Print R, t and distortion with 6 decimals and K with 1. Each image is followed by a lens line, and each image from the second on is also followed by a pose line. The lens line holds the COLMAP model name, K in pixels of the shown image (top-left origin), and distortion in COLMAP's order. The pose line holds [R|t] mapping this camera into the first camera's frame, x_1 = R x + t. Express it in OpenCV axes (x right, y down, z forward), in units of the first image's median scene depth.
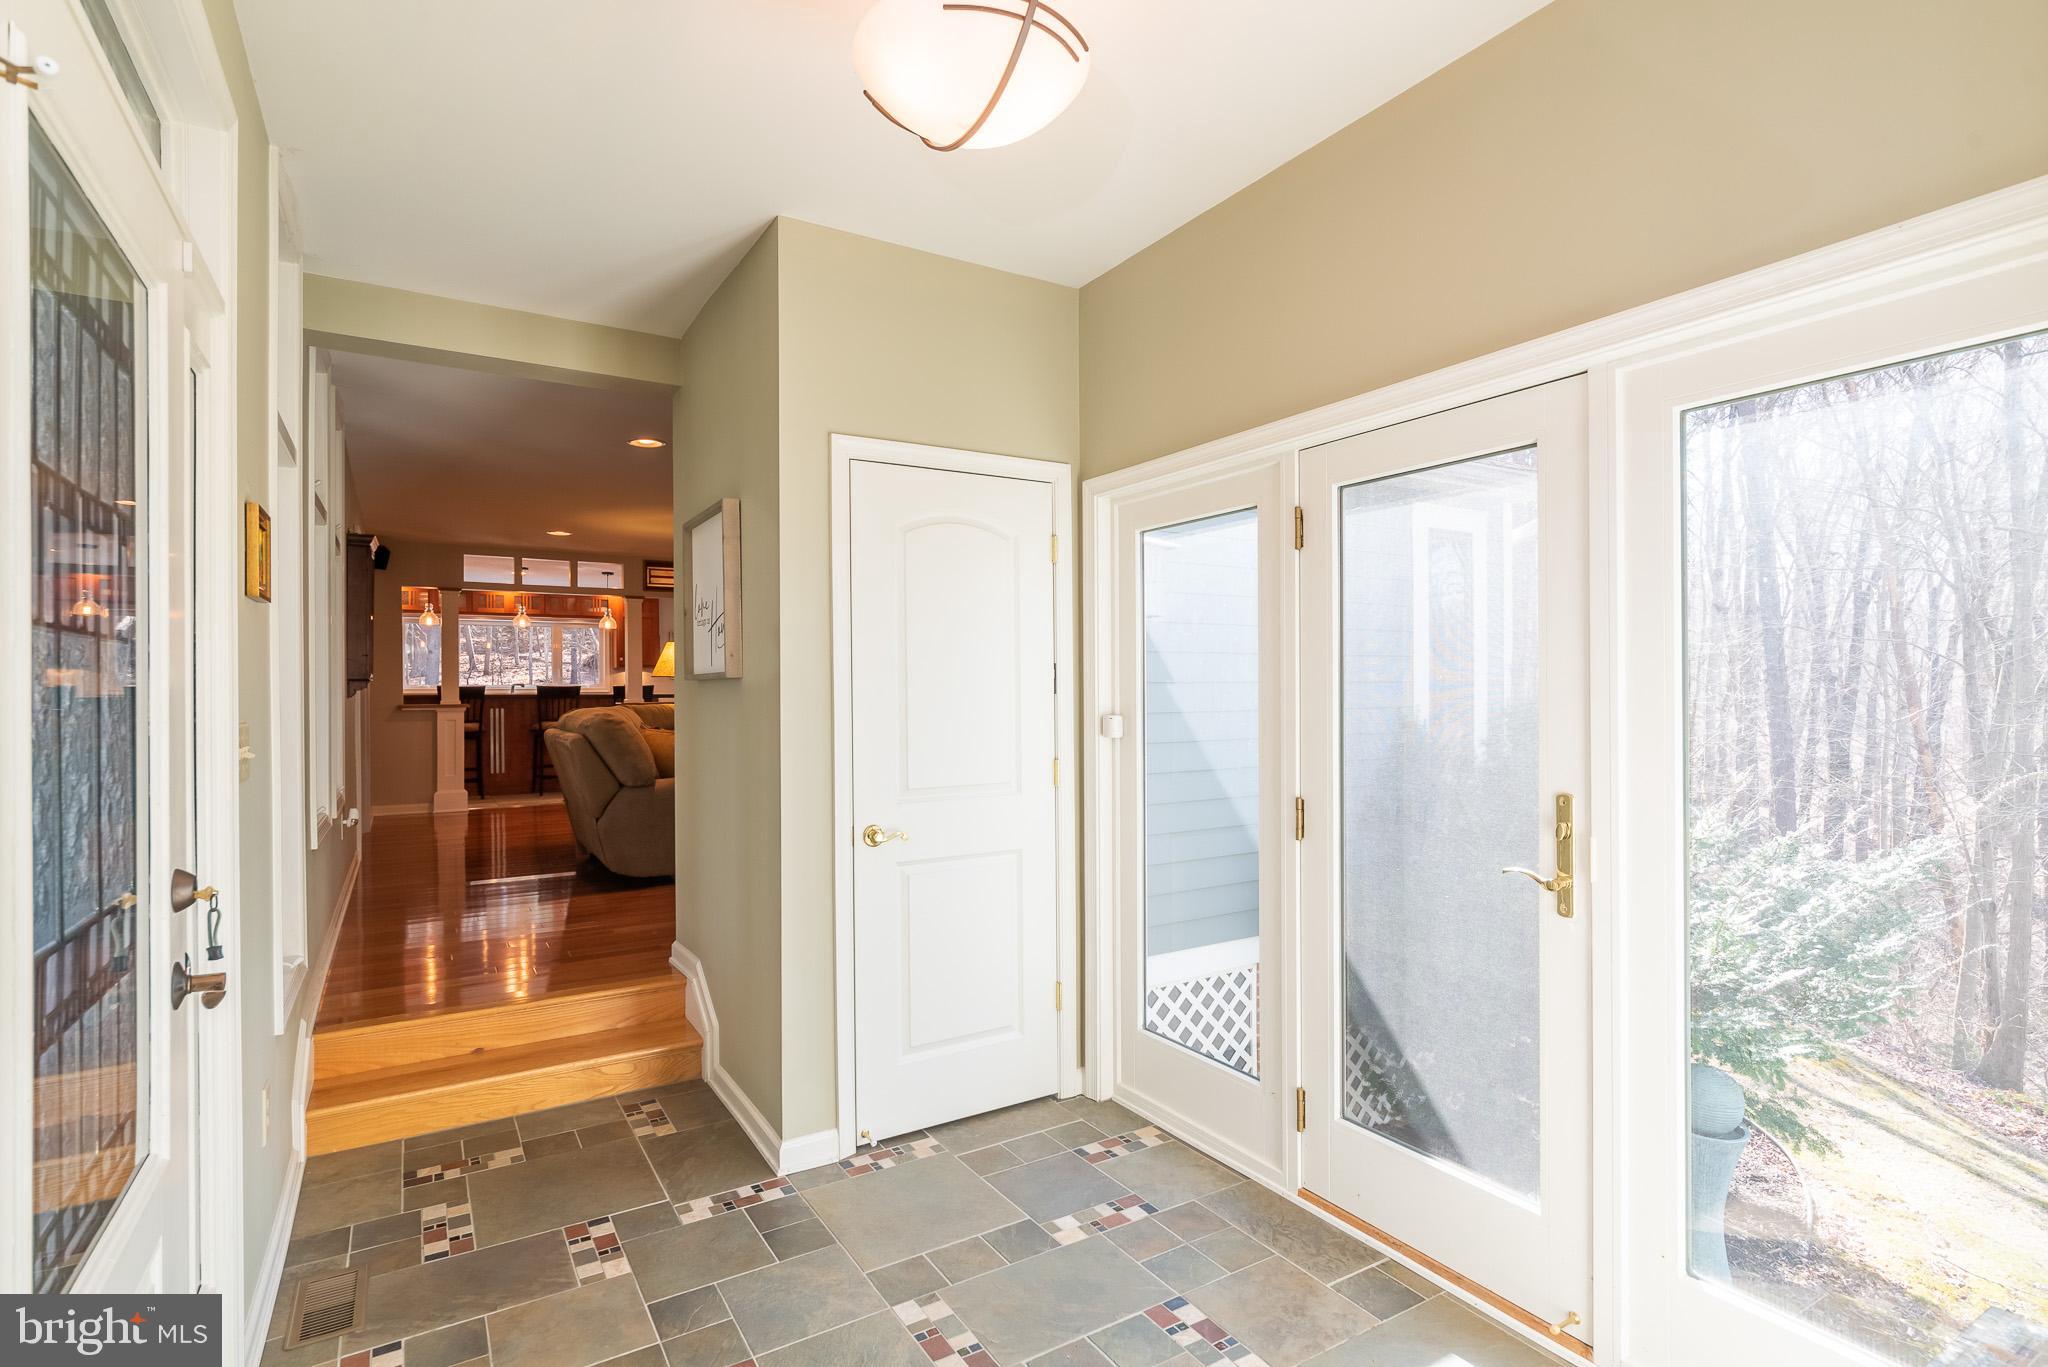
lens RADIAL K [[992.3, 0, 1021.8], [0, 992.3, 694.4], [0, 0, 1]] dist [0.000828, -0.000239]
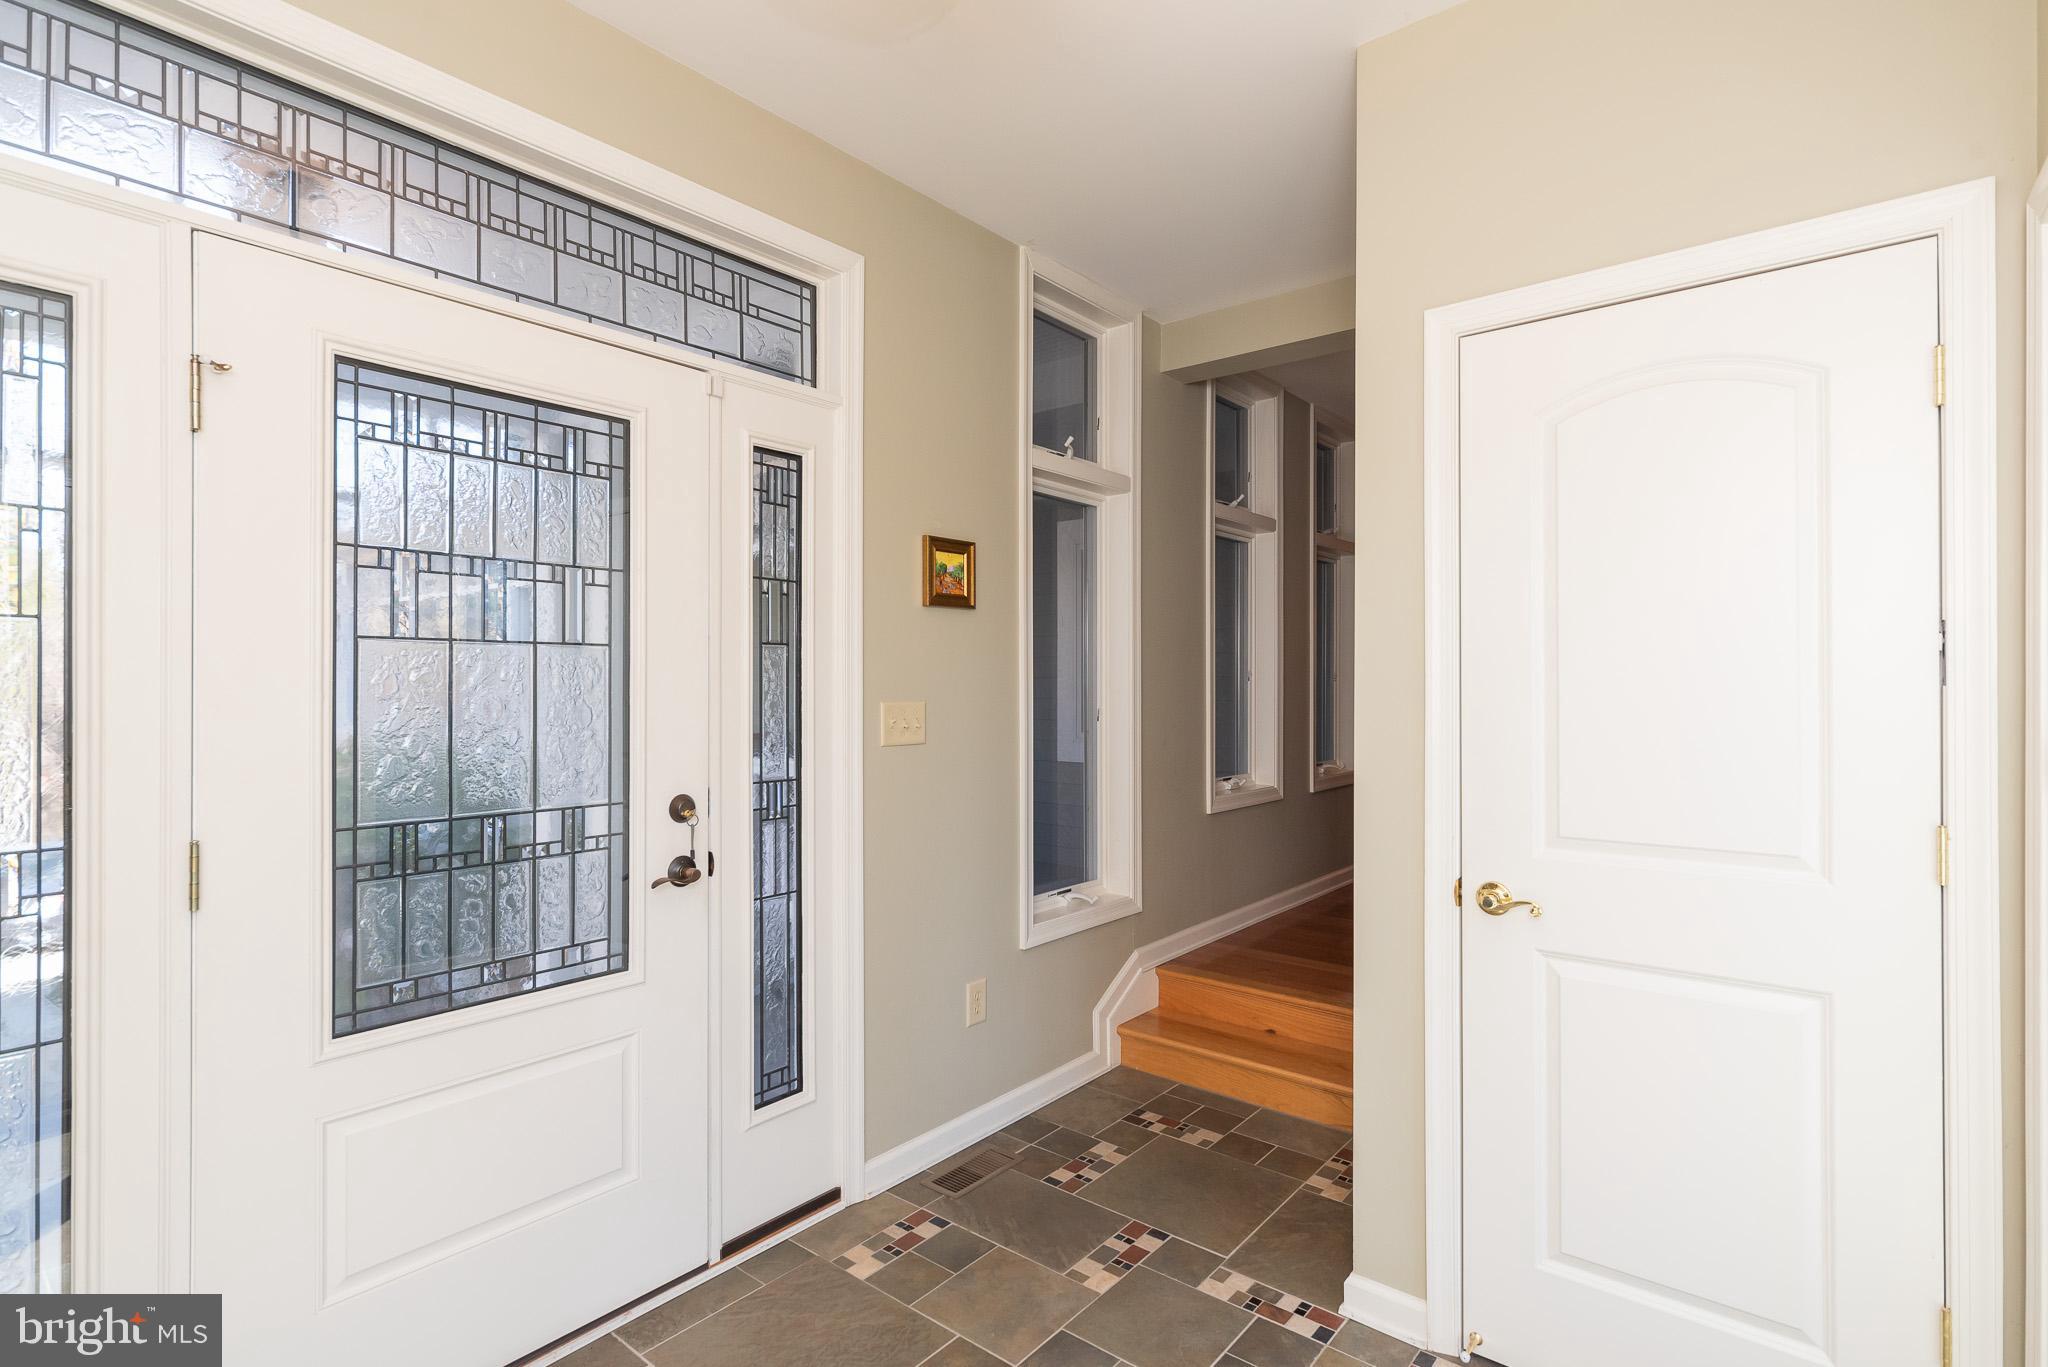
lens RADIAL K [[992.3, 0, 1021.8], [0, 992.3, 694.4], [0, 0, 1]] dist [0.000828, -0.000239]
pose [[0.332567, 0.020193, -0.942863, 0.403095], [-0.004895, 0.999794, 0.019685, -0.005852], [0.943067, -0.001932, 0.332598, 0.538317]]
